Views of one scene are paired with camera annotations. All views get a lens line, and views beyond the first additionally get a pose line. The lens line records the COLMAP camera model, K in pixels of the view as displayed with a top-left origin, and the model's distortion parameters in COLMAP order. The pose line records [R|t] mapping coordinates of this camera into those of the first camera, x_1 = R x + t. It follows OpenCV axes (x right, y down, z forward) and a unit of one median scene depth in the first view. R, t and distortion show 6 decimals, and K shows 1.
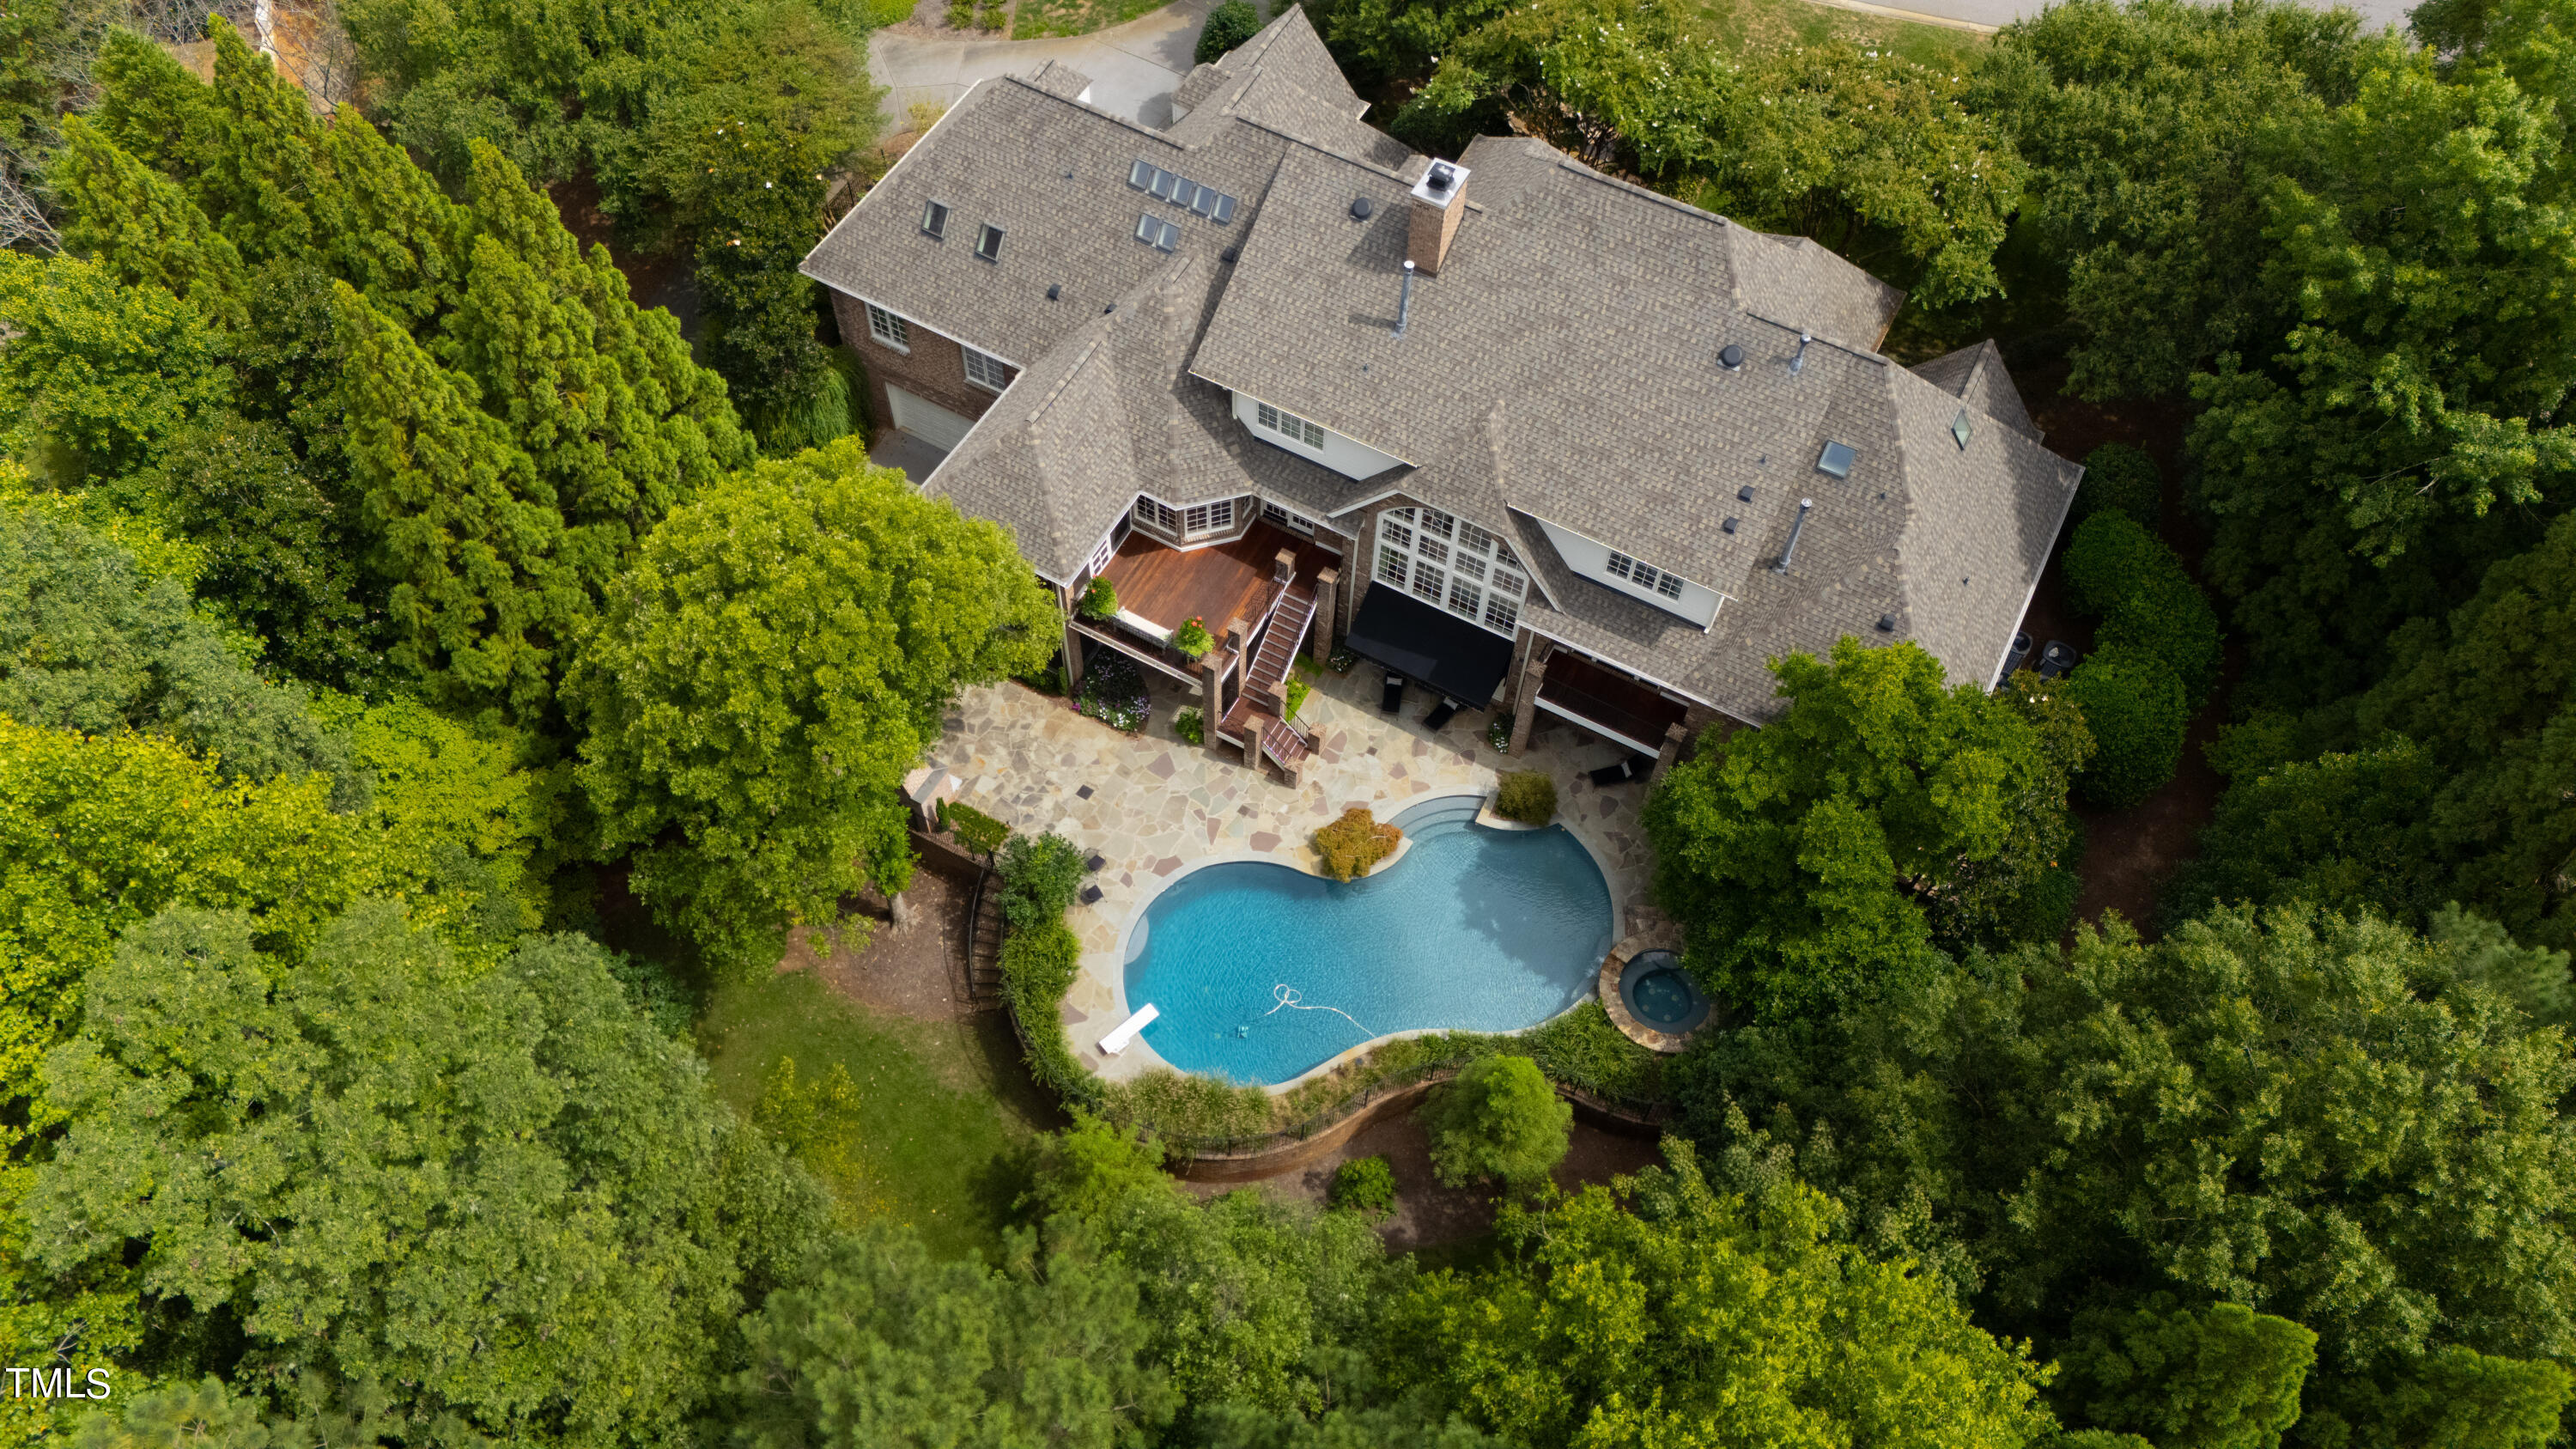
lens RADIAL K [[1857.4, 0, 1281.5], [0, 1857.4, 774.7], [0, 0, 1]] dist [0.062467, -0.073770]
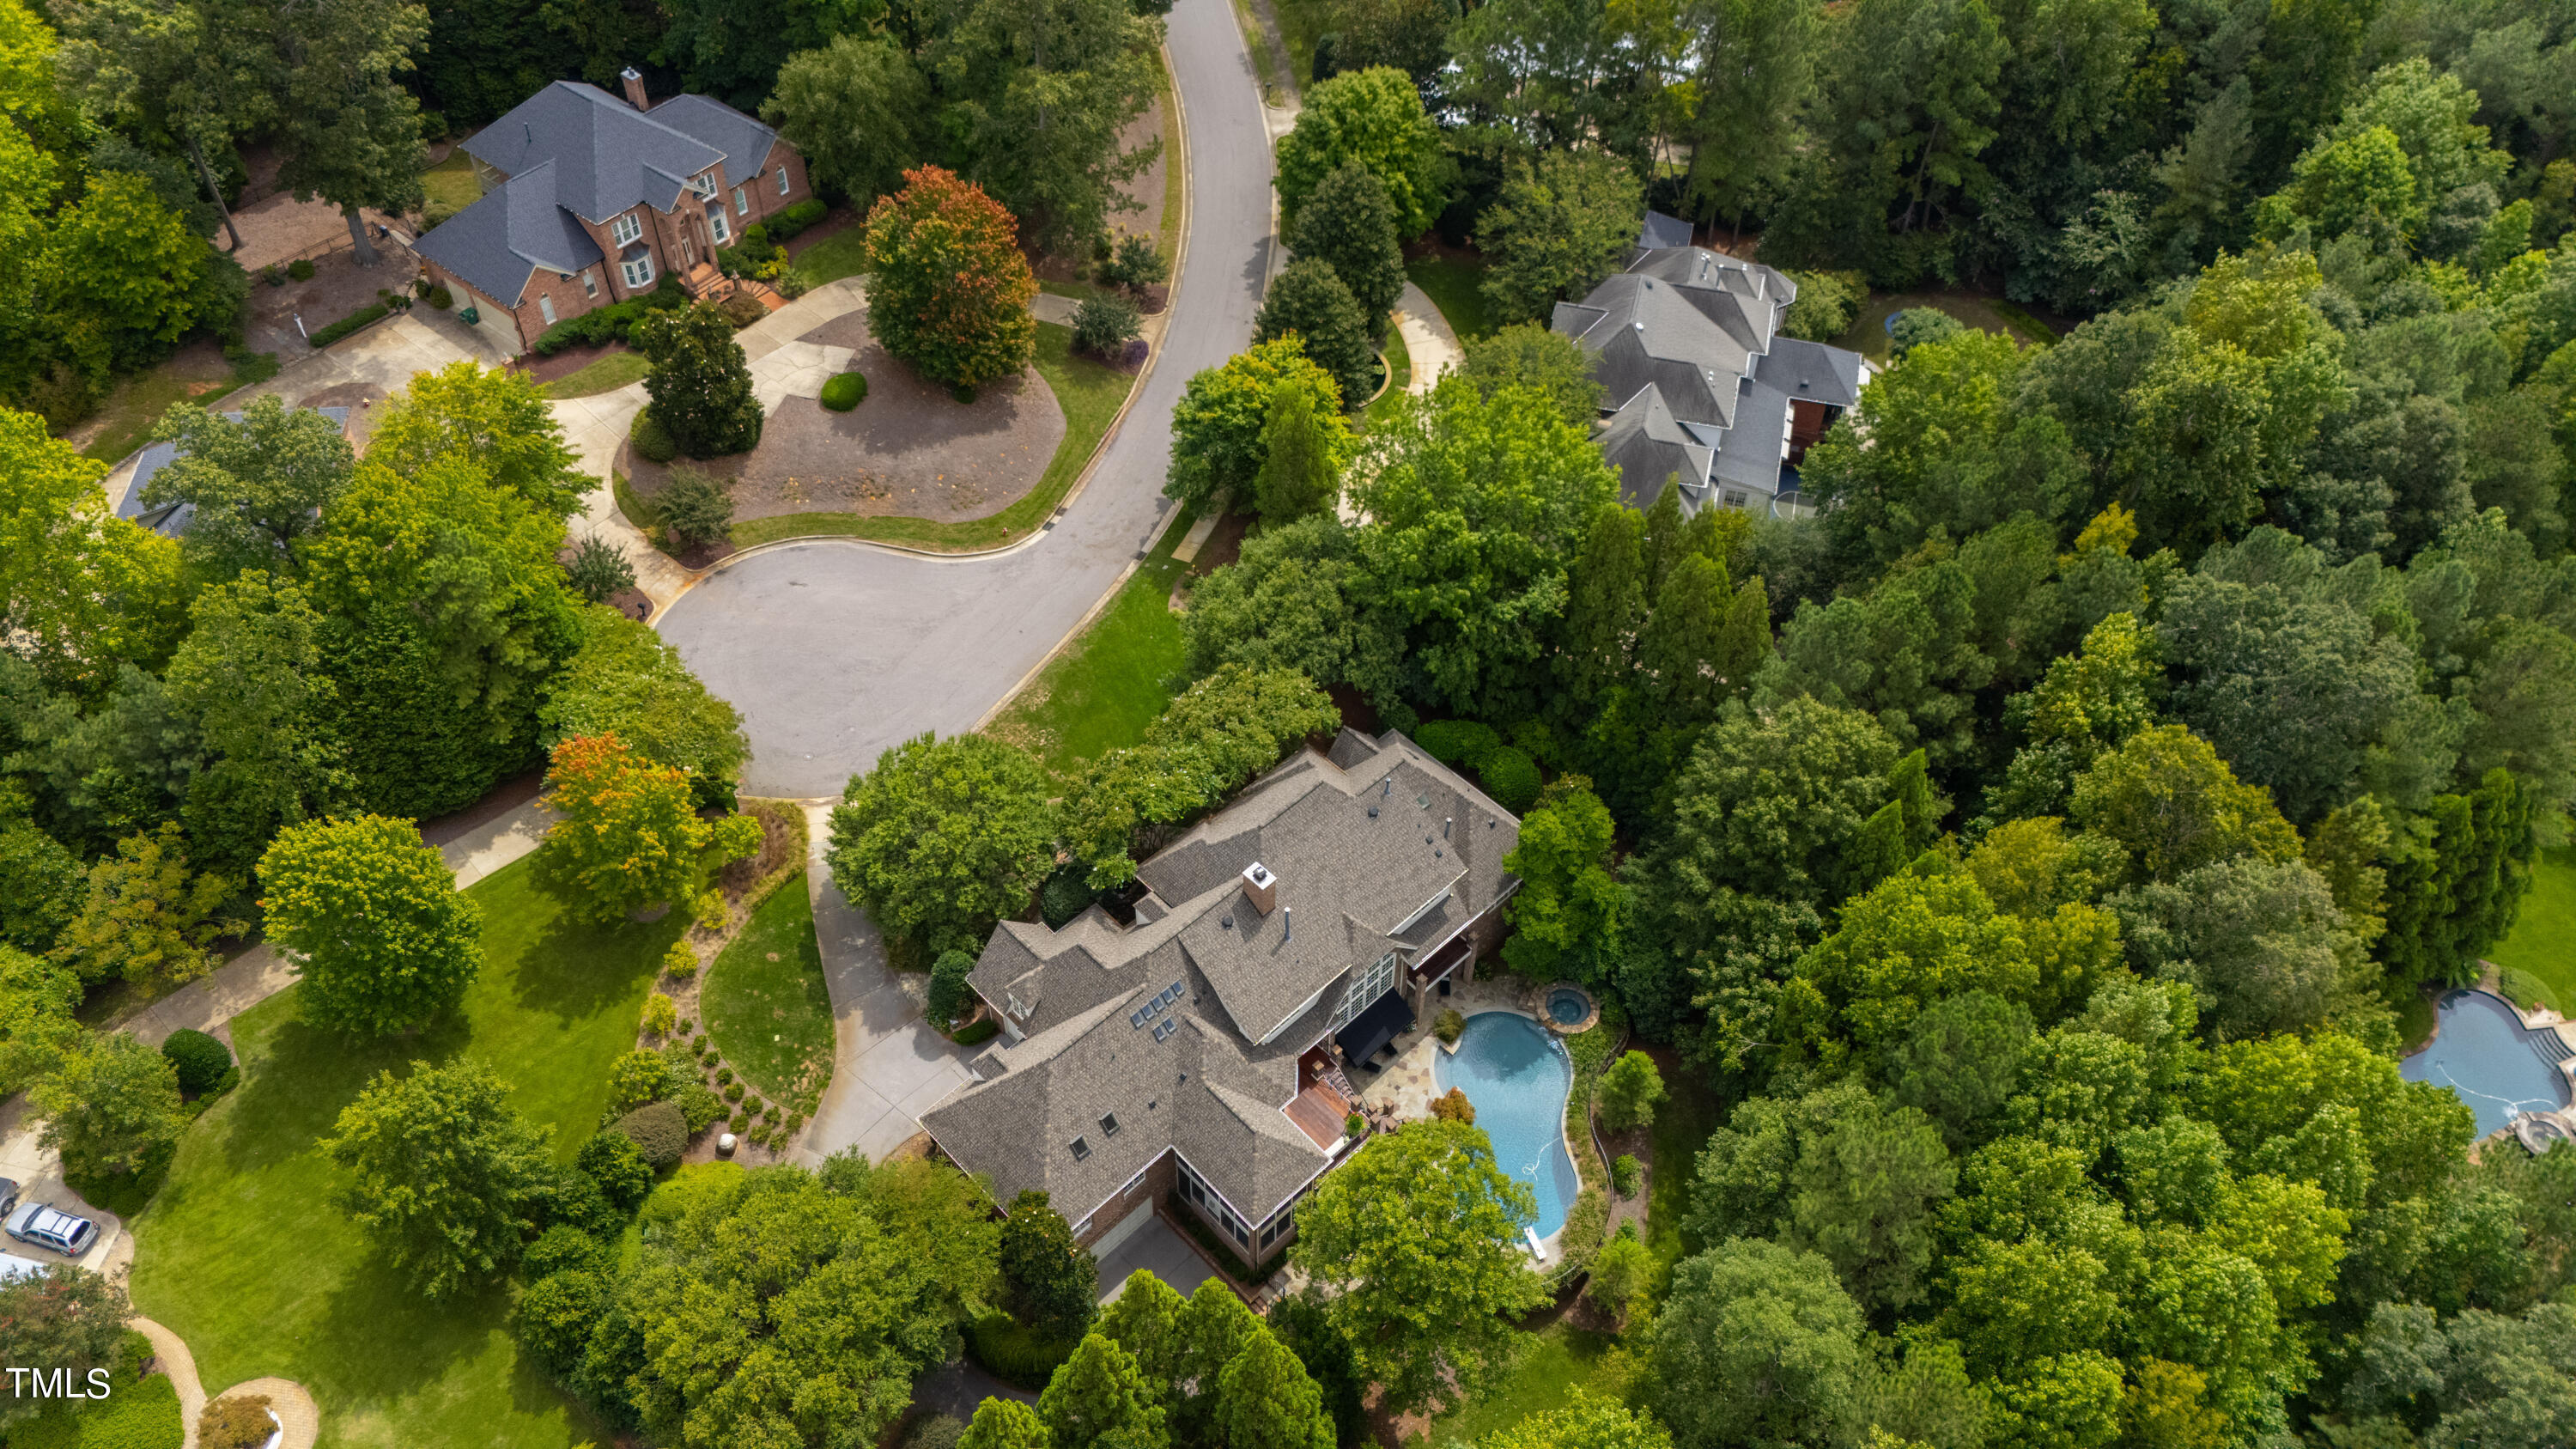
lens RADIAL K [[1857.4, 0, 1281.5], [0, 1857.4, 774.7], [0, 0, 1]] dist [0.062467, -0.073770]
pose [[0.298852, -0.730481, 0.614073, -0.958151], [0.814581, 0.530485, 0.234613, -0.755815], [-0.497137, 0.430098, 0.753572, -0.494946]]
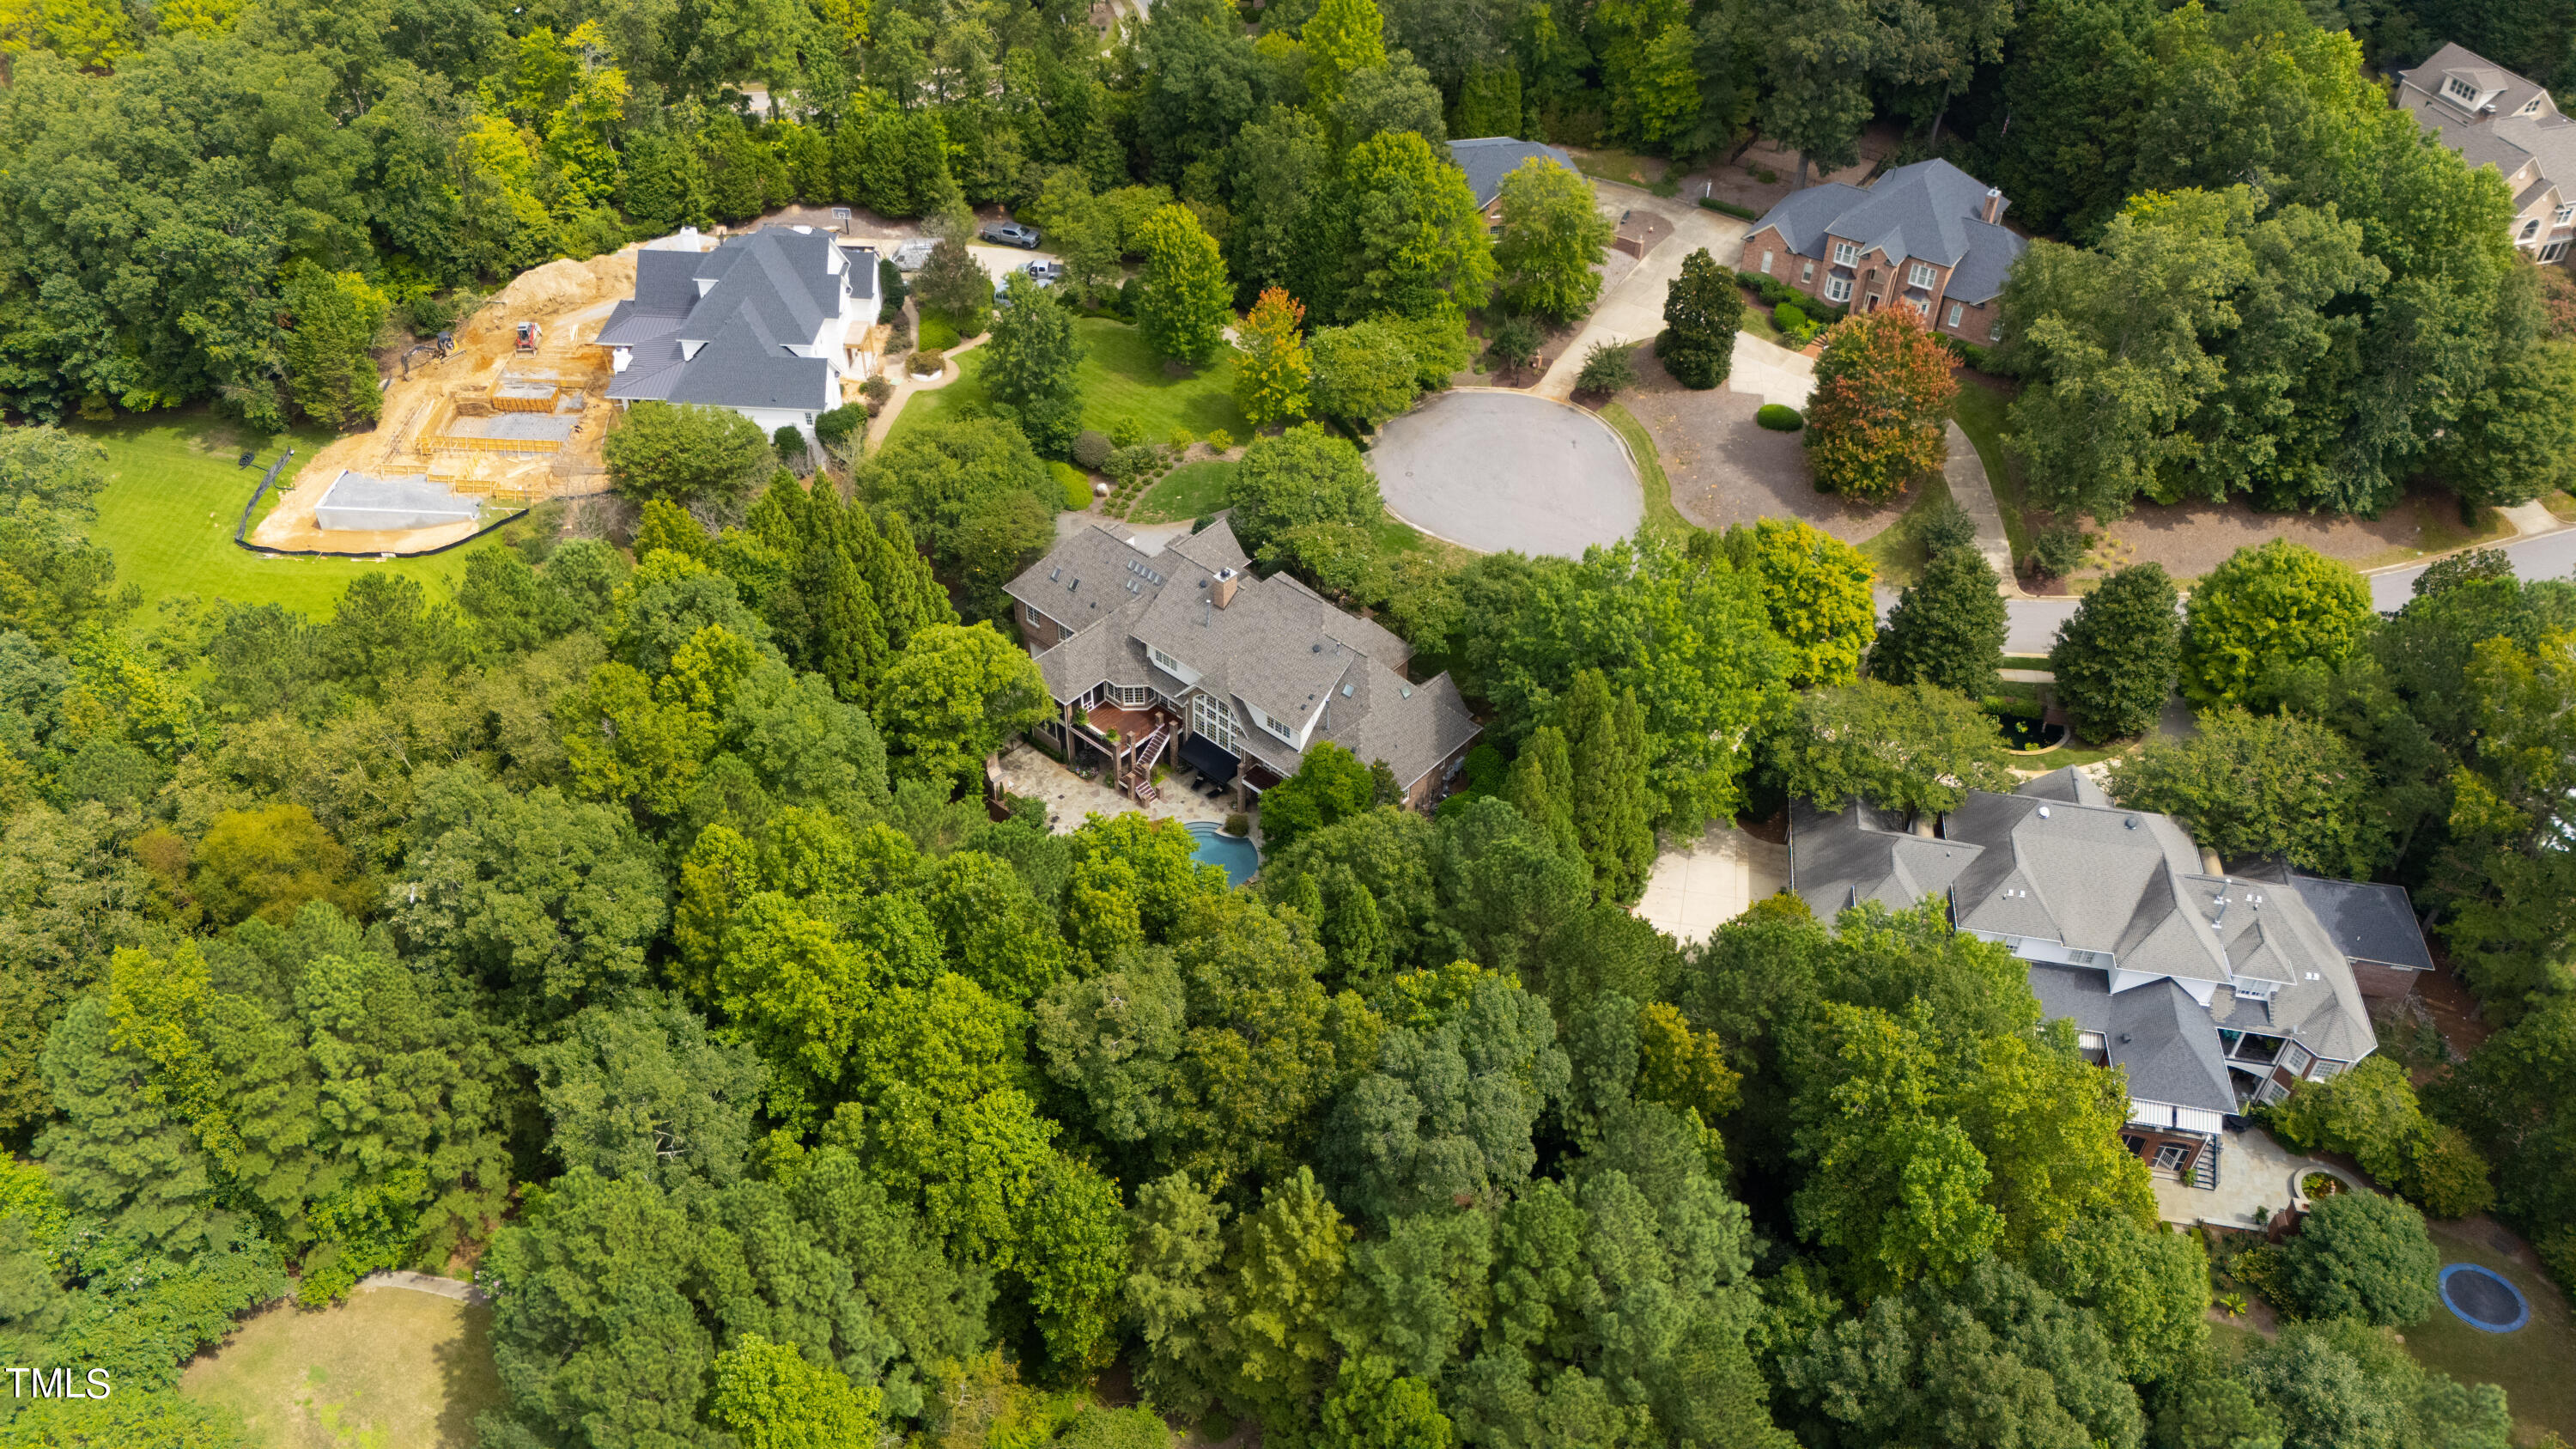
lens RADIAL K [[1857.4, 0, 1281.5], [0, 1857.4, 774.7], [0, 0, 1]] dist [0.062467, -0.073770]
pose [[0.974553, 0.147334, -0.168934, 0.613423], [-0.189523, 0.944019, -0.270015, 0.617478], [0.119694, 0.295161, 0.947920, -1.345788]]
